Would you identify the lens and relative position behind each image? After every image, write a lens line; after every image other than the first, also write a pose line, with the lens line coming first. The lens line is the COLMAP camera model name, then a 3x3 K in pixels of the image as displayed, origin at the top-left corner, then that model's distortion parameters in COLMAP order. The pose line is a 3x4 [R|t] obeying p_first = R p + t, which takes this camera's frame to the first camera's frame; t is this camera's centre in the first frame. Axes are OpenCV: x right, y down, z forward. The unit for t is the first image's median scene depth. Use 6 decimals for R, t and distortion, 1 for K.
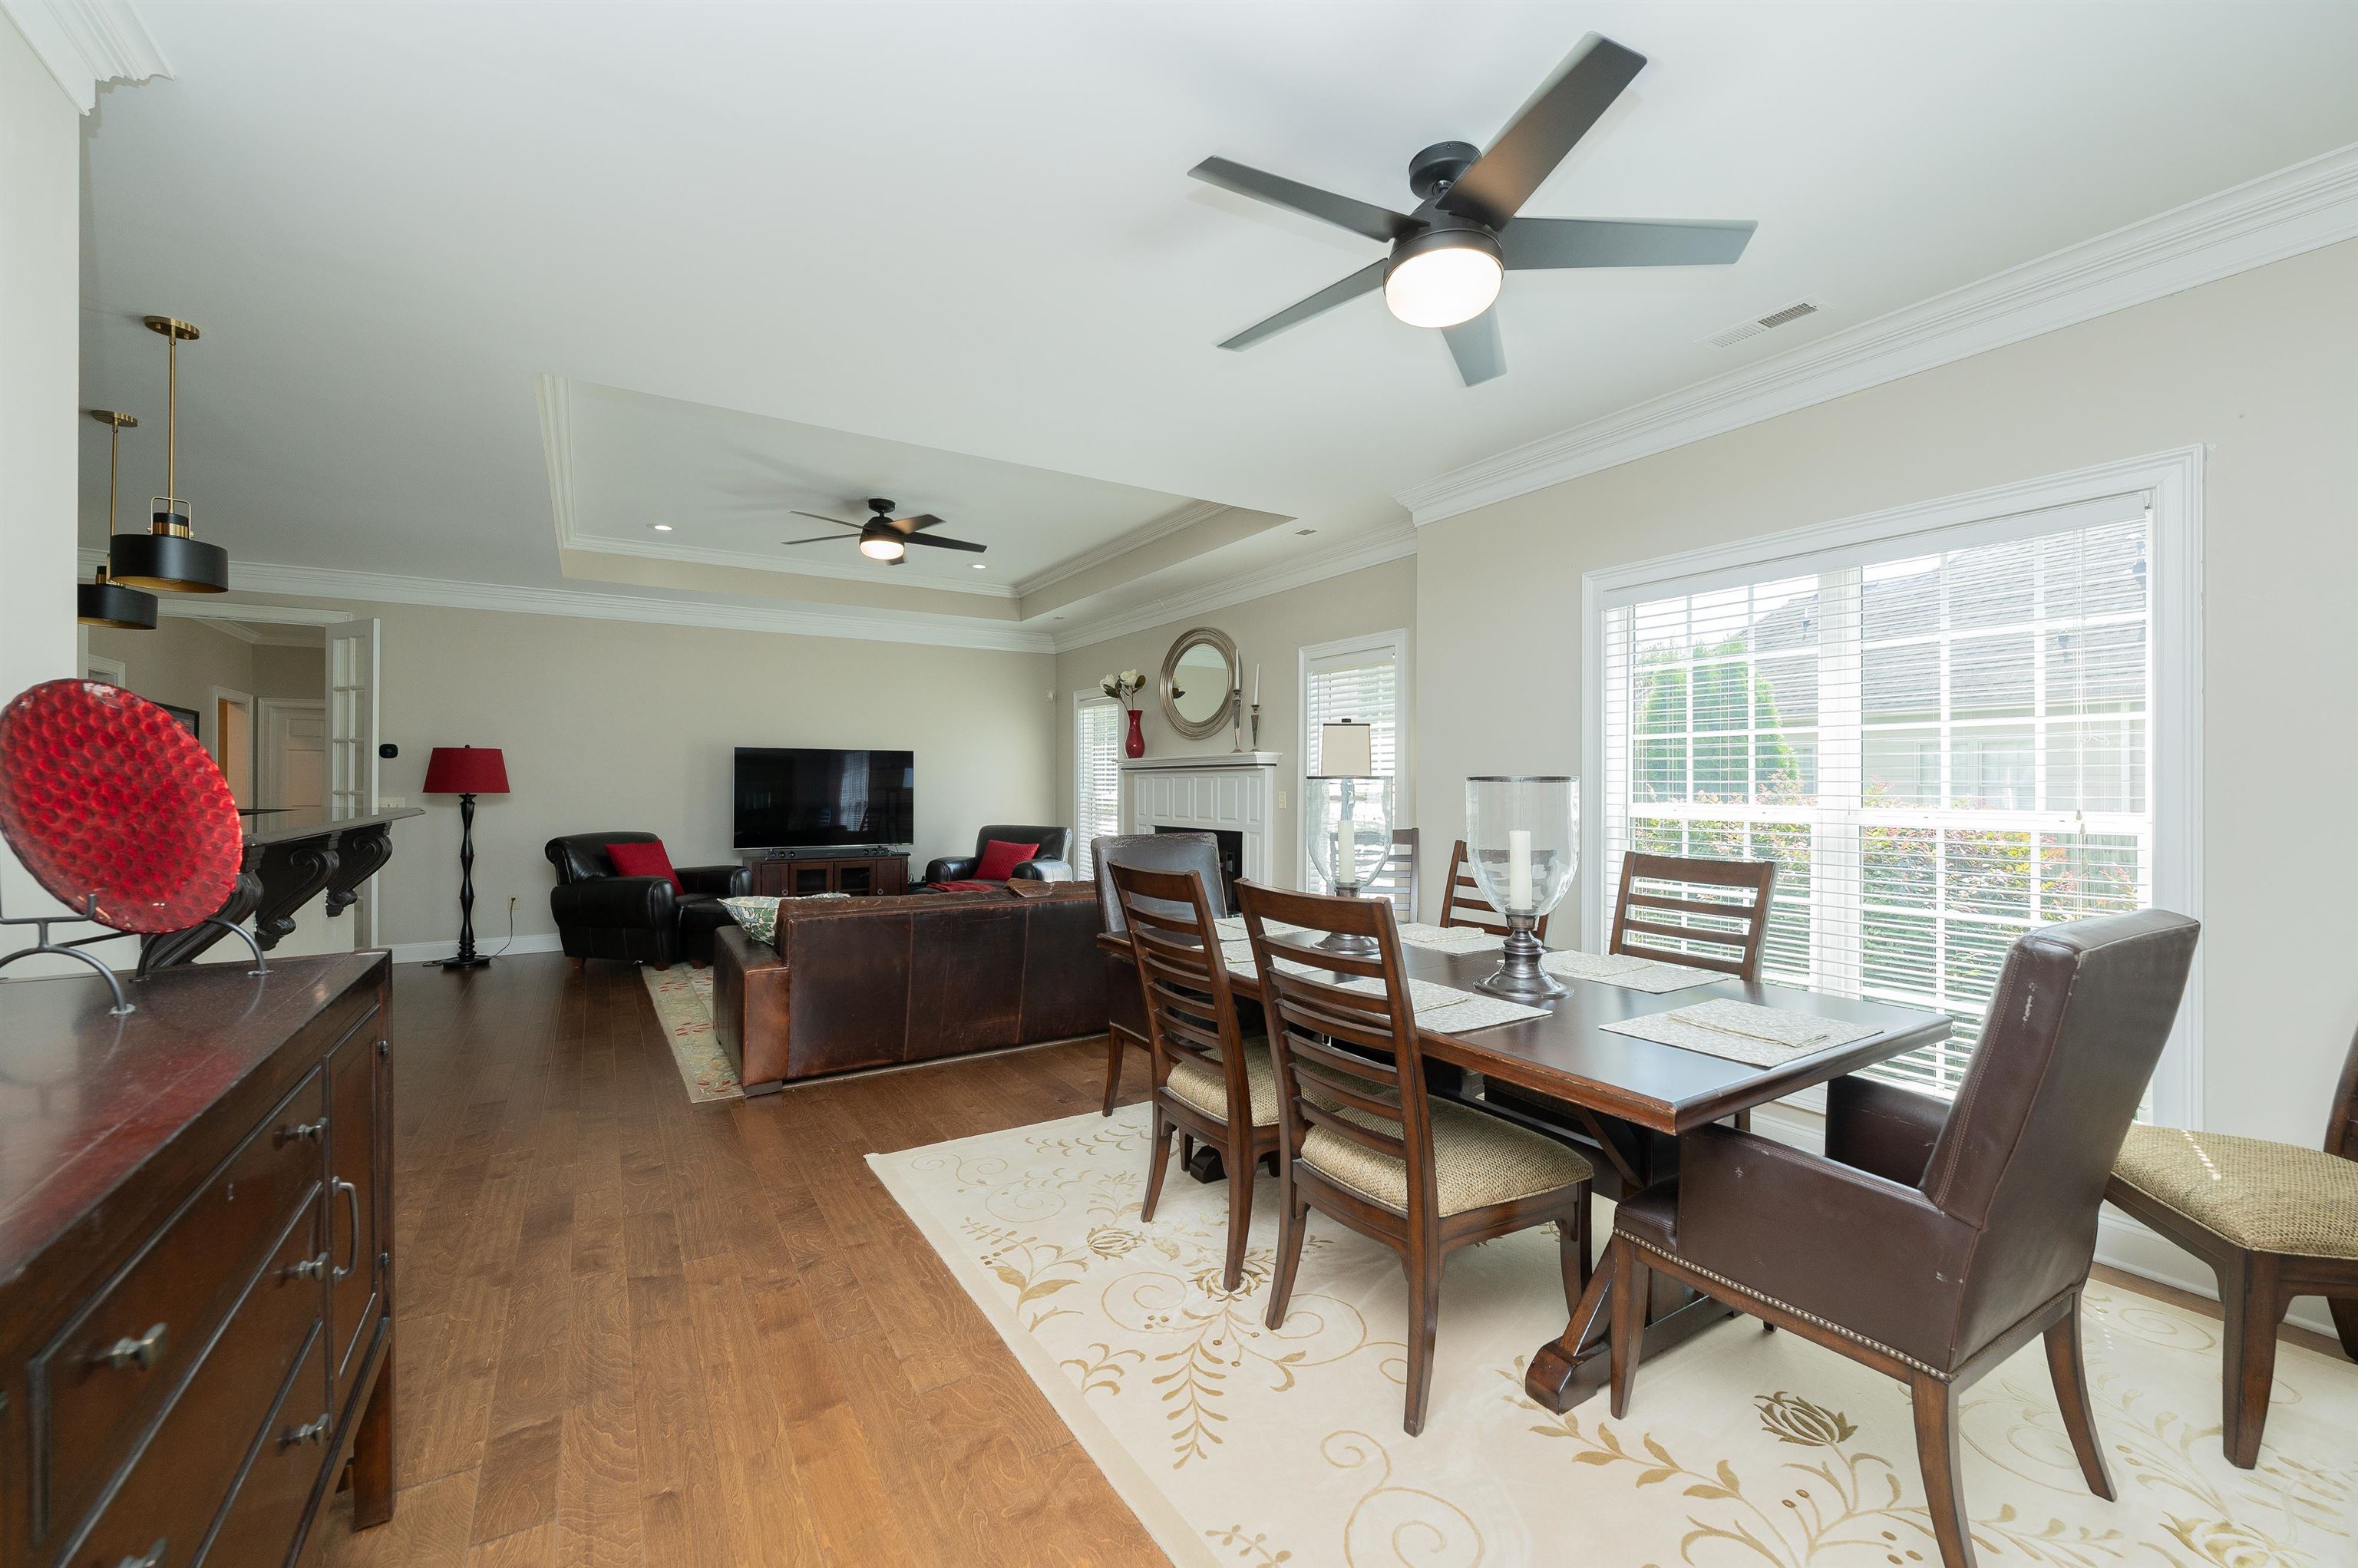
lens RADIAL K [[950.8, 0, 1186.0], [0, 950.8, 785.2], [0, 0, 1]] dist [0.002989, -0.000203]
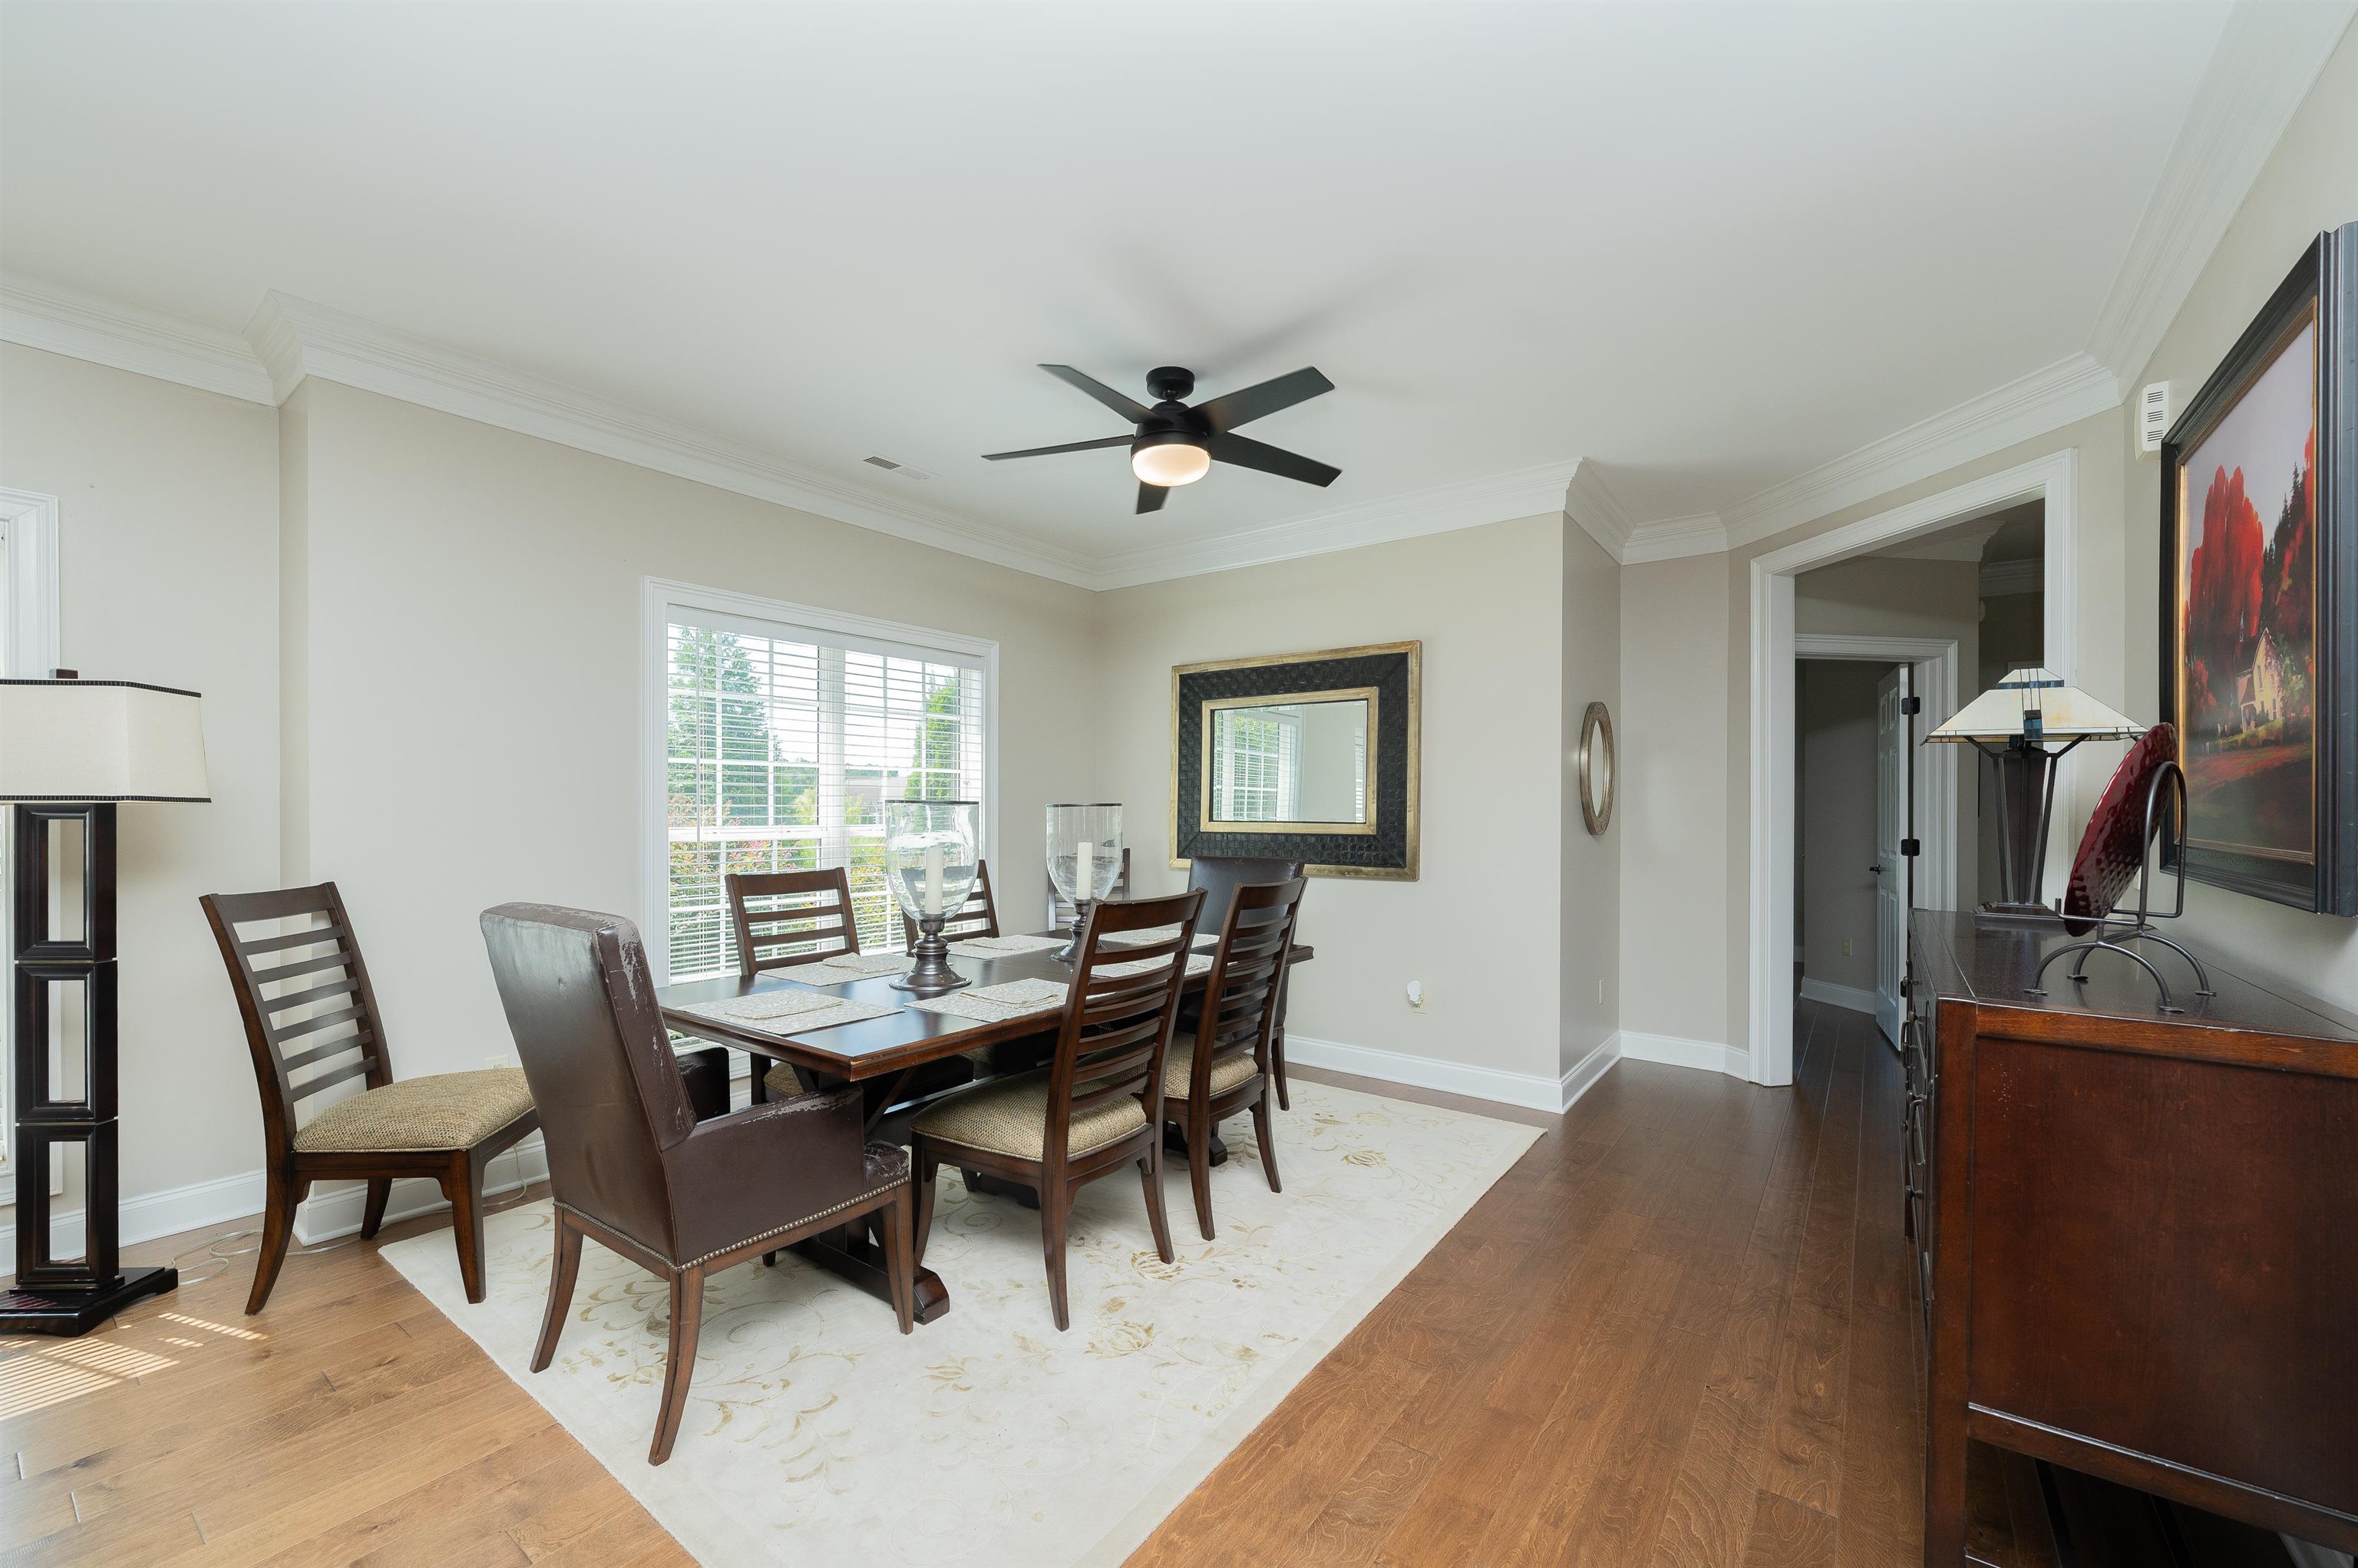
lens RADIAL K [[950.8, 0, 1188.9], [0, 950.8, 806.1], [0, 0, 1]] dist [0.002989, -0.000203]
pose [[-0.375720, -0.000068, 0.926733, -0.662941], [-0.000077, 1.000000, 0.000042, -0.003185], [-0.926733, -0.000056, -0.375720, 0.919366]]
